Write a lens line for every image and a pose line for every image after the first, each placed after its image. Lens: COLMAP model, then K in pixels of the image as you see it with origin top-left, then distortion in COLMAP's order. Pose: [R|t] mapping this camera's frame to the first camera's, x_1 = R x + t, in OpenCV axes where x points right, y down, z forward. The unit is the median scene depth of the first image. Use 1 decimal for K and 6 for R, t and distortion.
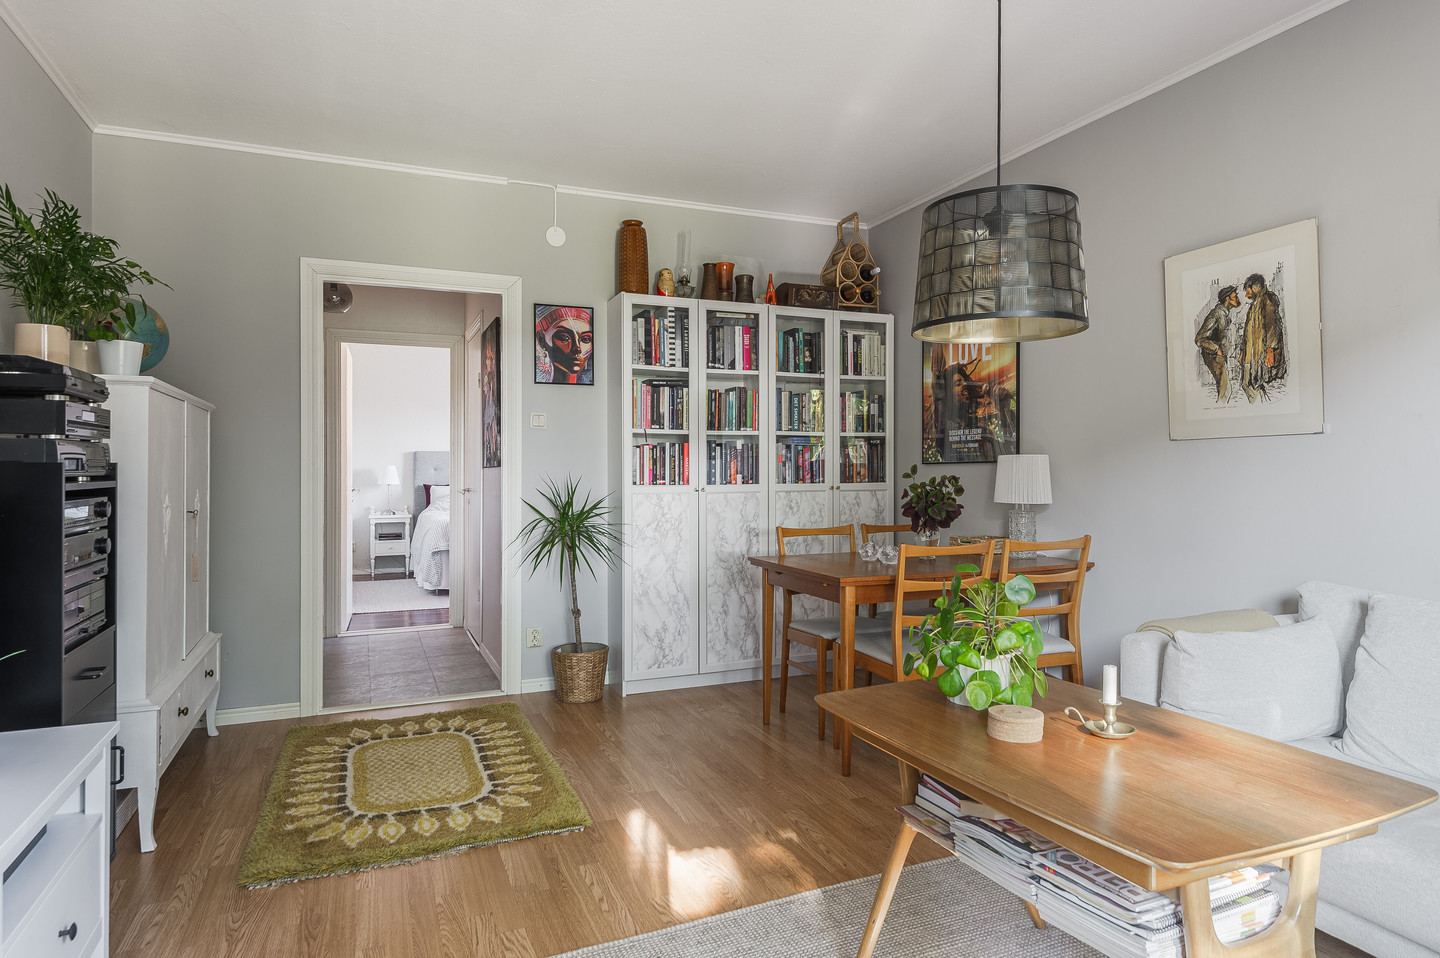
lens RADIAL K [[862.2, 0, 721.0], [0, 862.2, 473.8], [0, 0, 1]] dist [0.000129, 0.000004]
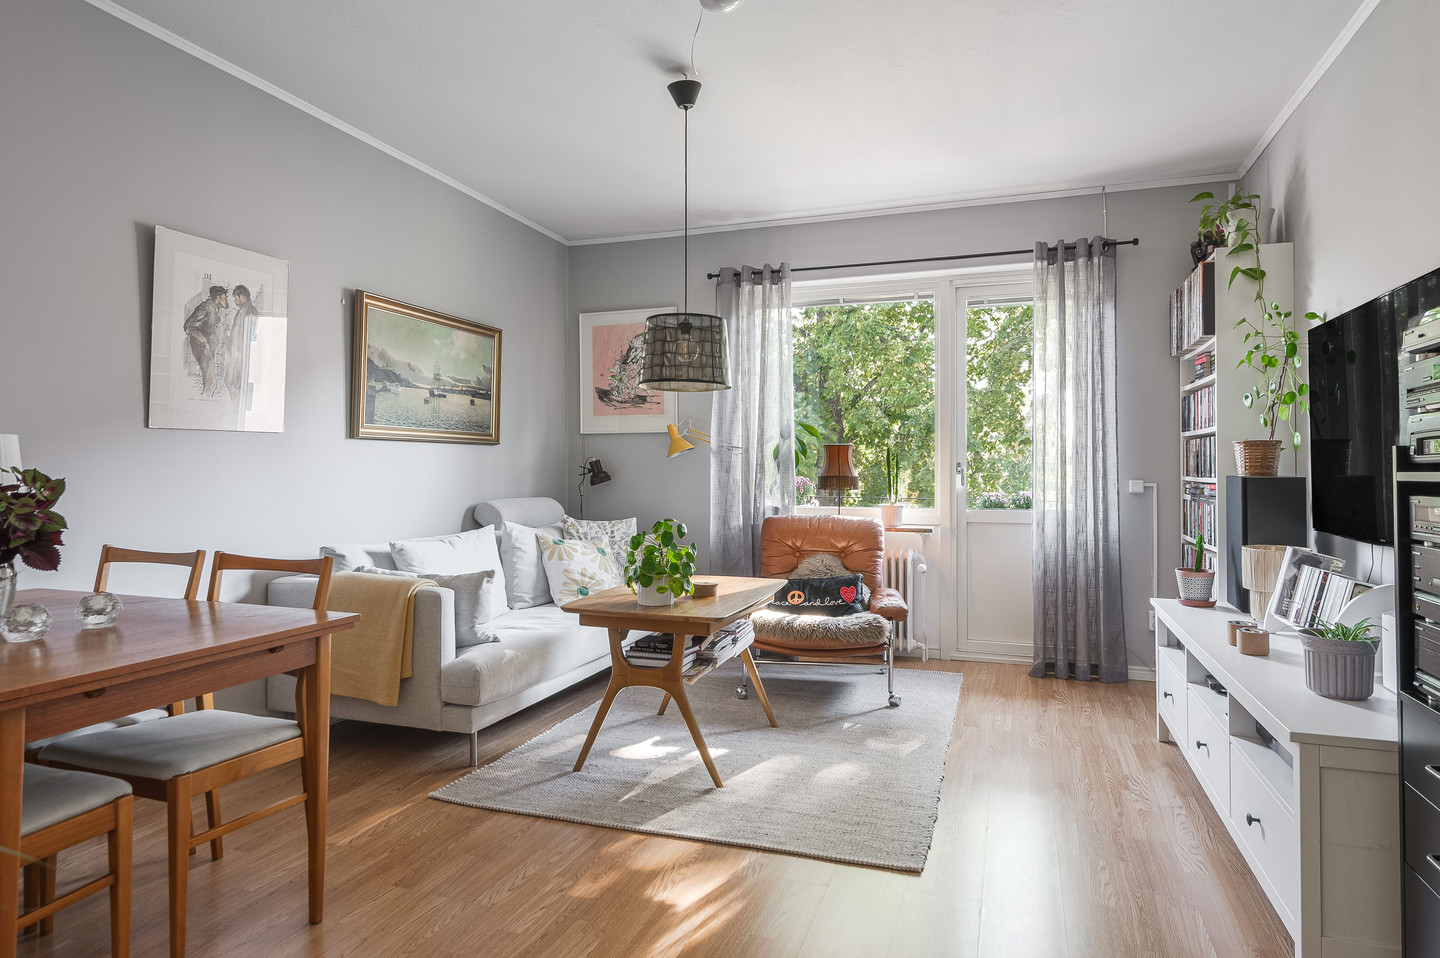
lens RADIAL K [[862.2, 0, 719.4], [0, 862.2, 472.2], [0, 0, 1]] dist [0.000129, 0.000004]
pose [[-0.746458, -0.001542, 0.665431, -0.556301], [0.001654, 0.999990, 0.004173, 0.005031], [-0.665430, 0.004215, -0.746448, 1.365890]]
